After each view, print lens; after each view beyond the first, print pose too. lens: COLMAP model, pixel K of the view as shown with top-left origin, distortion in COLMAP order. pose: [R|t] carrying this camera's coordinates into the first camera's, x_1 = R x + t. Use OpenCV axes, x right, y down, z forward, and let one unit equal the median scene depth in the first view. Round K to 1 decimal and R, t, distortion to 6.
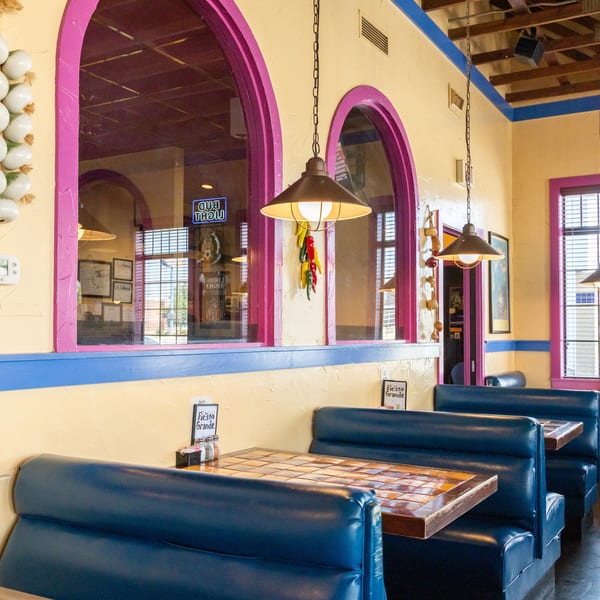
lens RADIAL K [[614.1, 0, 297.9], [0, 614.1, 315.2], [0, 0, 1]] dist [-0.010461, -0.013523]
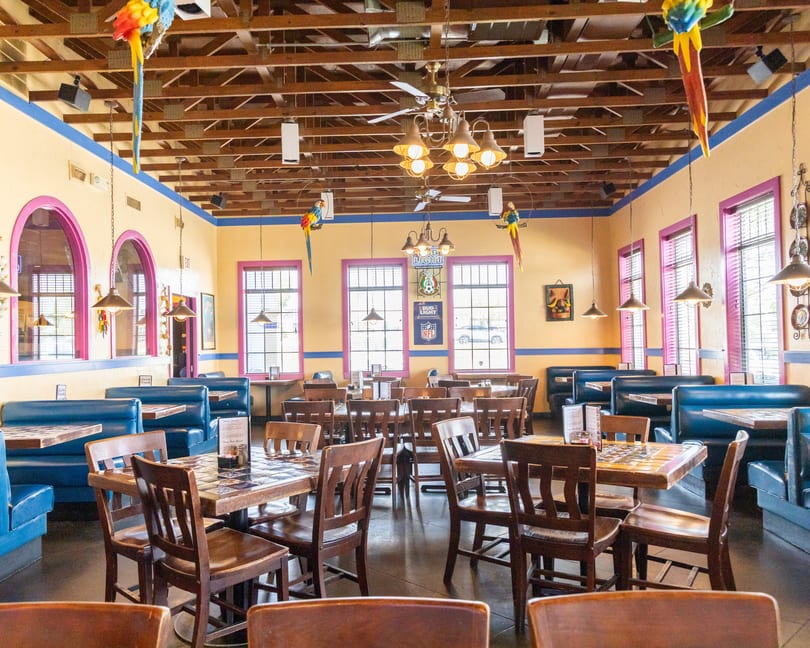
lens RADIAL K [[654.0, 0, 404.2], [0, 654.0, 342.0], [0, 0, 1]] dist [-0.033903, -0.001319]
pose [[0.861222, -0.013886, 0.508038, -0.148662], [0.000008, 0.999627, 0.027310, -0.047241], [-0.508228, -0.023516, 0.860901, -0.967849]]
